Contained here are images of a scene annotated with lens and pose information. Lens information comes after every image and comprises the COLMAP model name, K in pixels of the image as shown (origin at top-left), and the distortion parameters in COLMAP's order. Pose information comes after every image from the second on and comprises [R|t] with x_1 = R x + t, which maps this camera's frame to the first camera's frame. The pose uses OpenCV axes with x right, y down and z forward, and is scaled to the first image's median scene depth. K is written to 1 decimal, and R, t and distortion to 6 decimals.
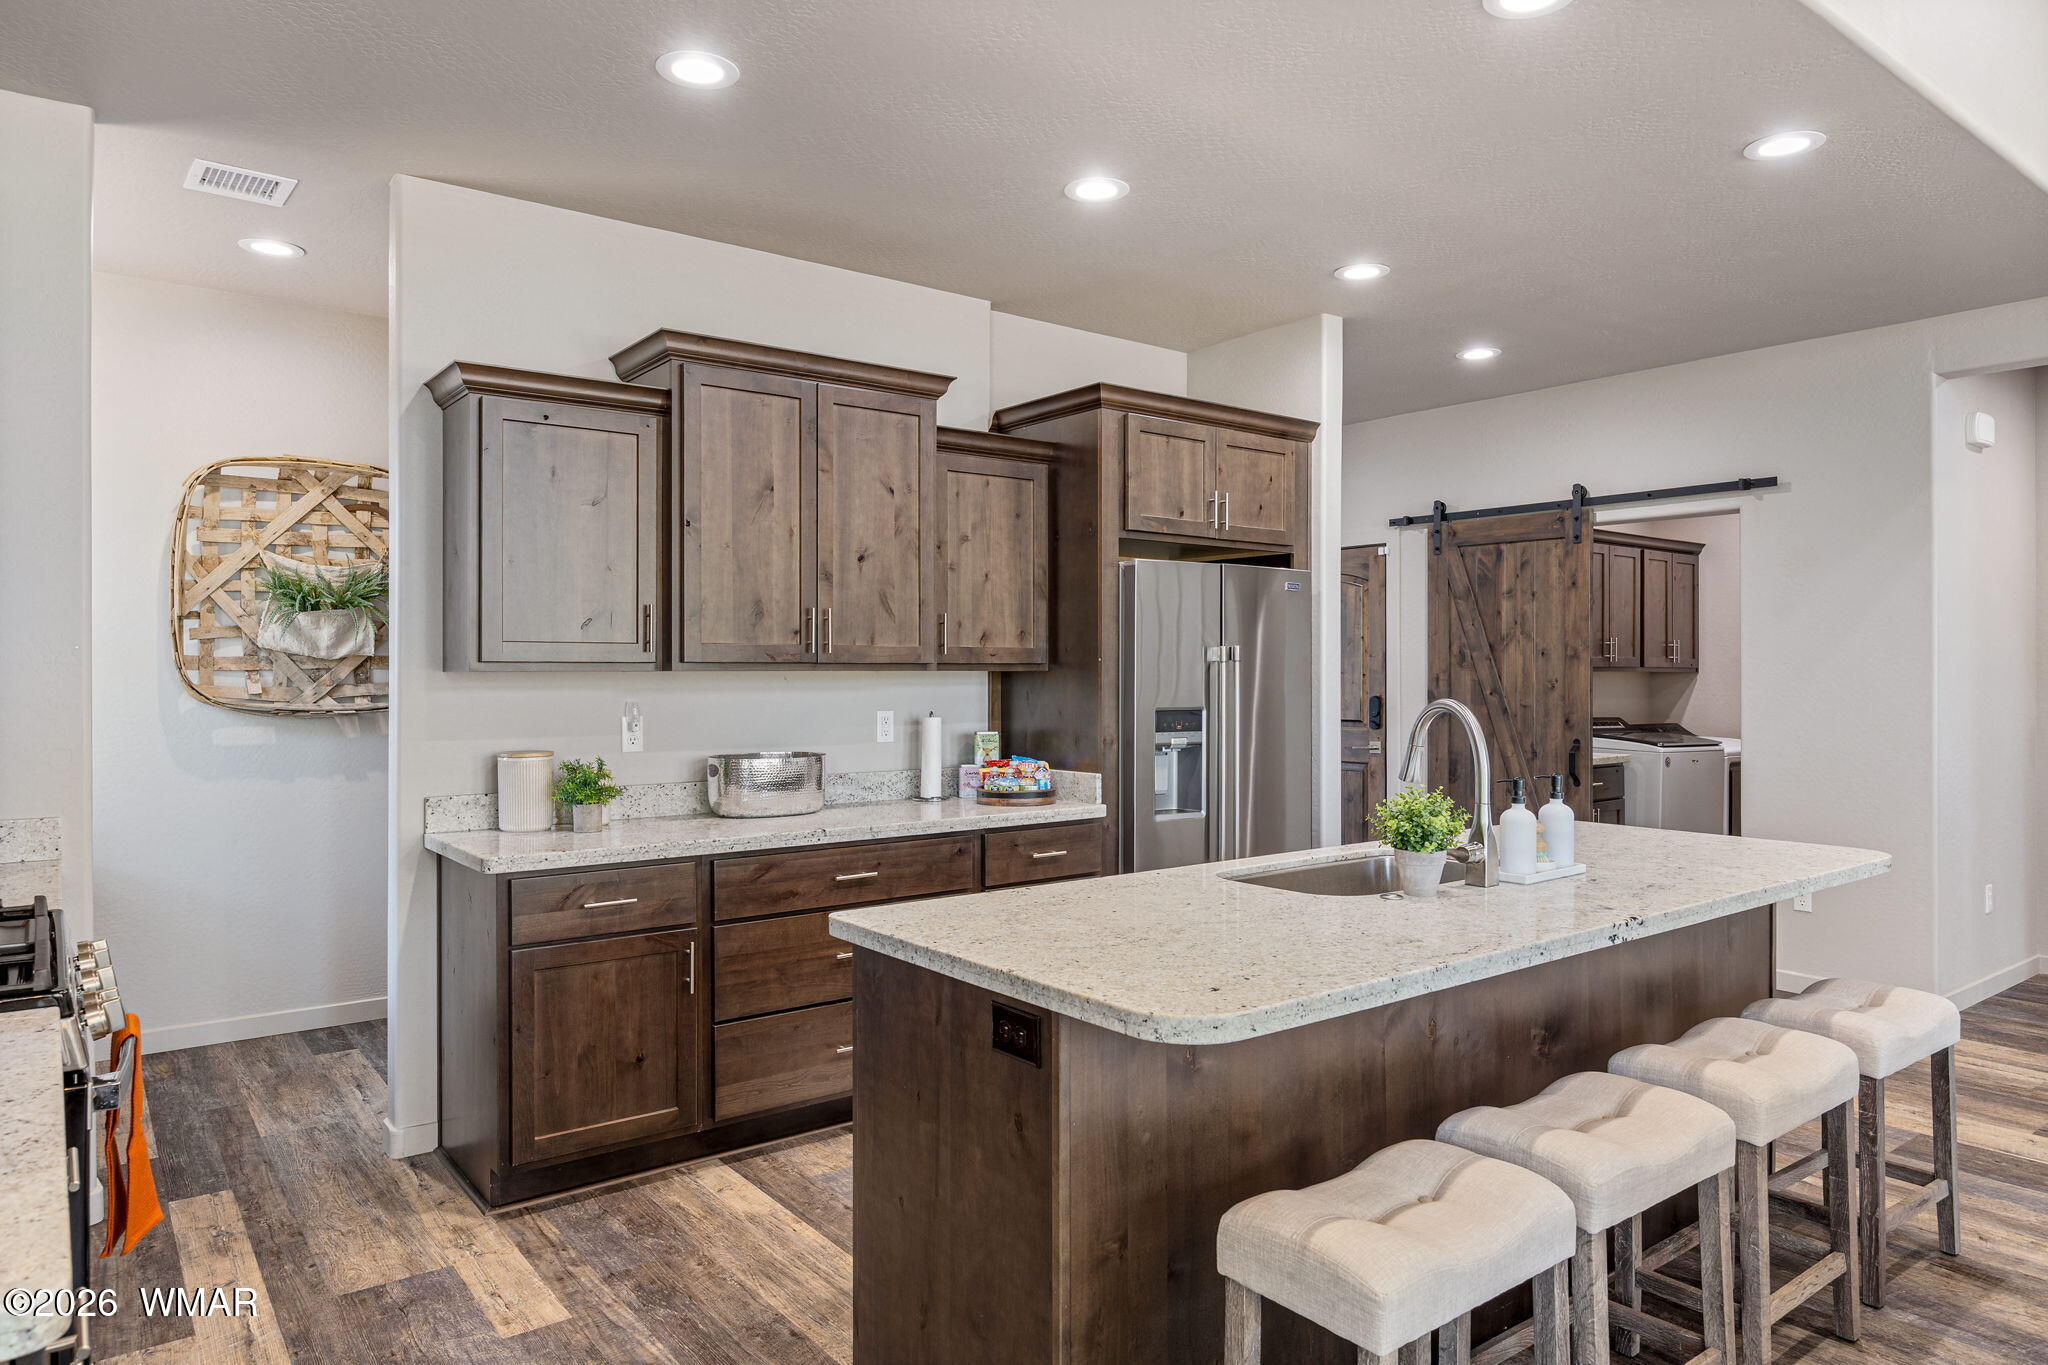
lens RADIAL K [[1290.3, 0, 1028.6], [0, 1290.3, 673.1], [0, 0, 1]] dist [0.008229, 0.000644]
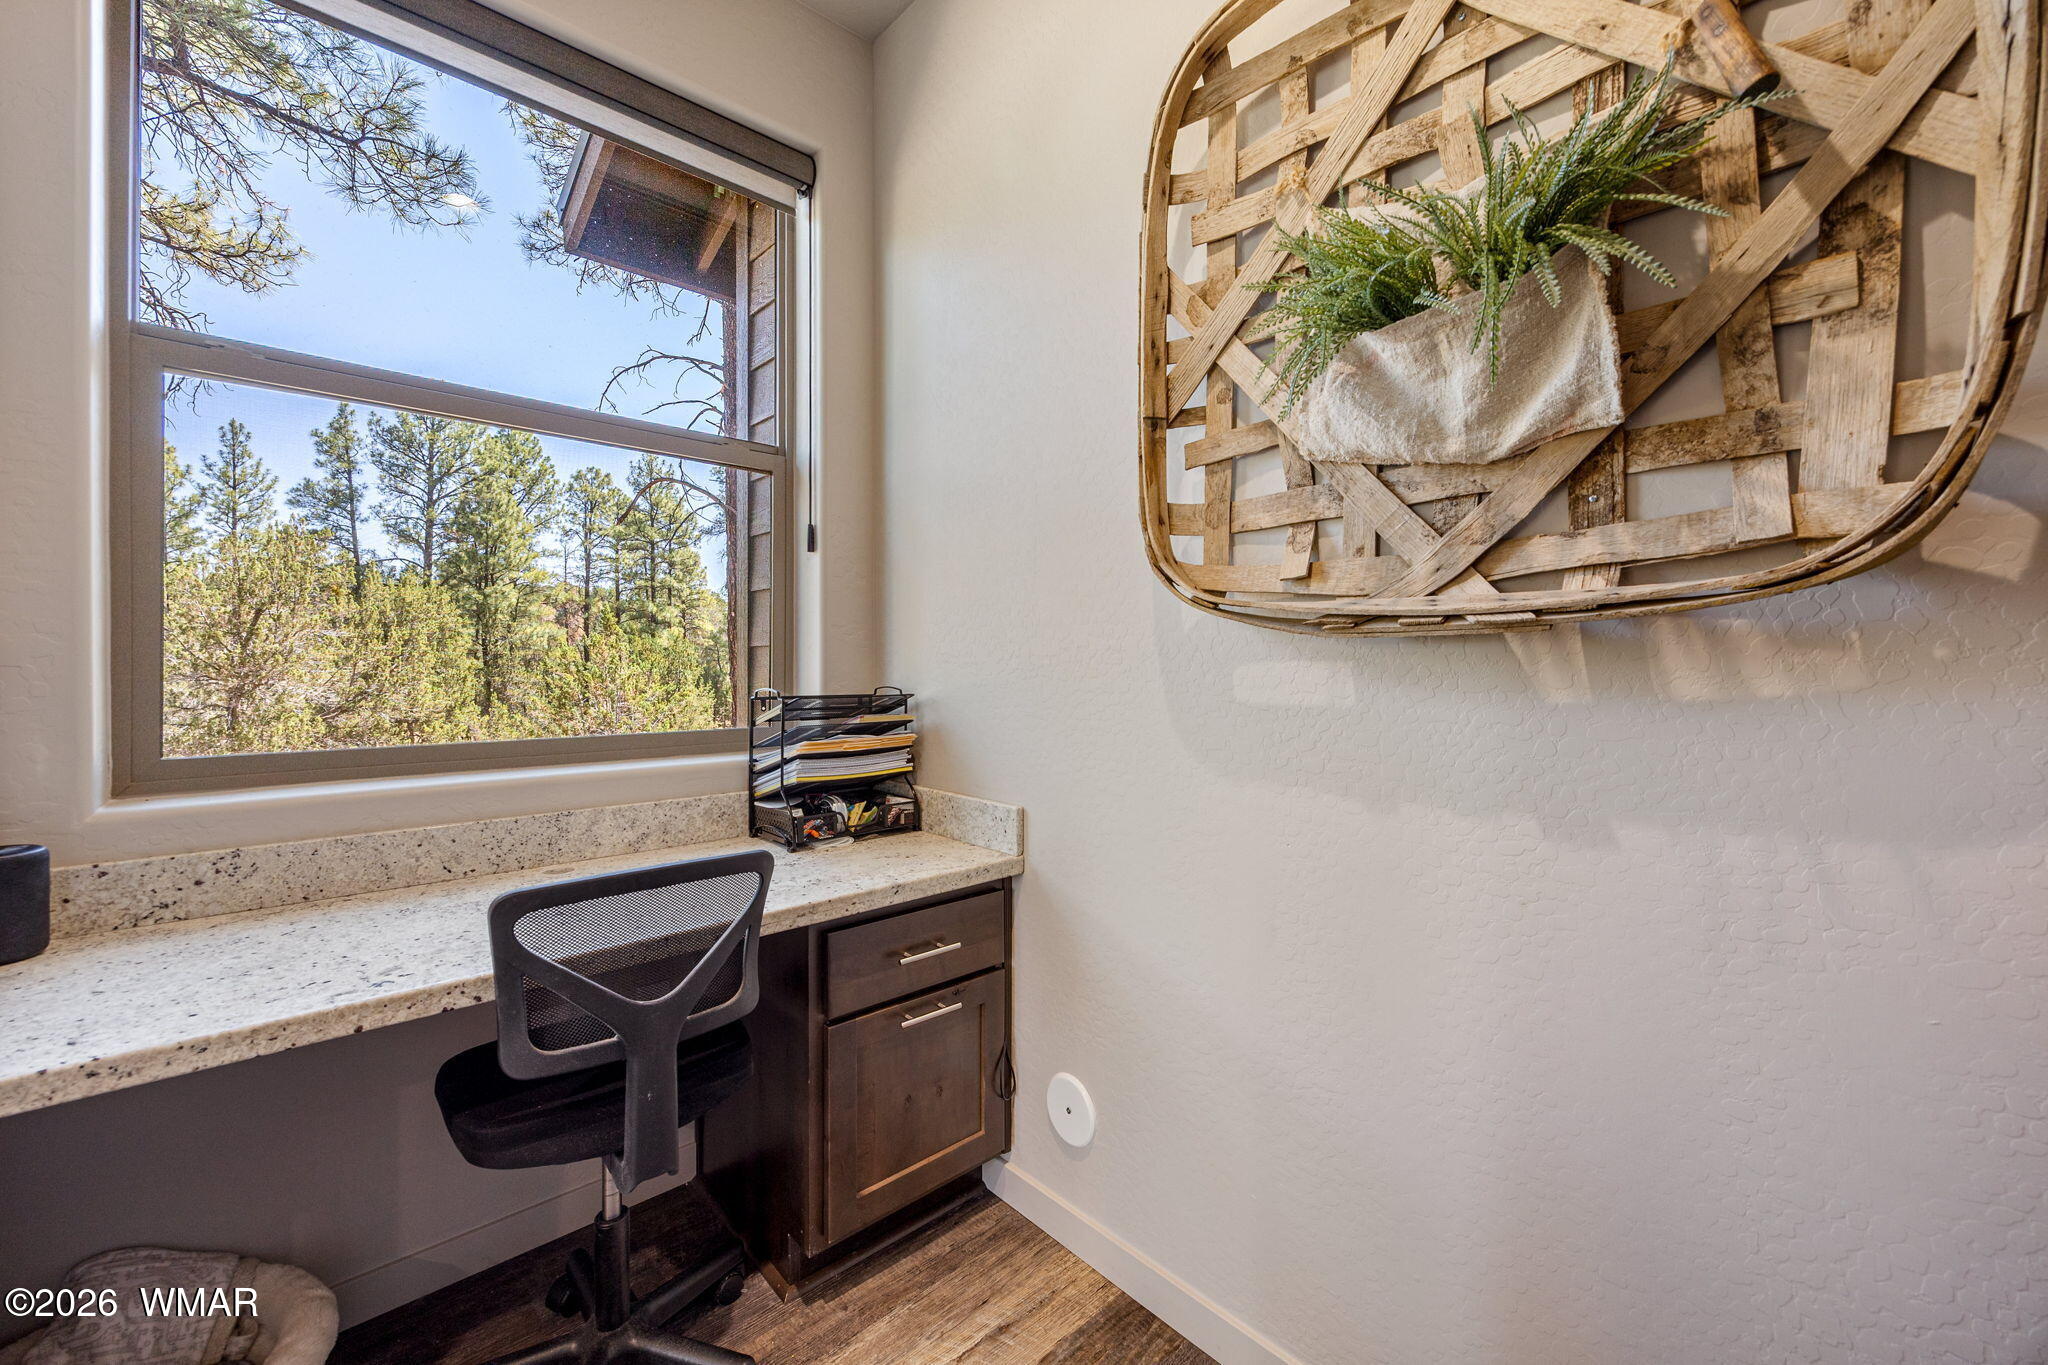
lens RADIAL K [[803.5, 0, 1024.1], [0, 803.5, 668.2], [0, 0, 1]] dist [-0.001011, -0.000193]
pose [[0.073492, 0.001864, -0.997294, -0.346559], [-0.000827, 0.999998, 0.001808, 0.042195], [0.997295, 0.000692, 0.073494, 0.874629]]
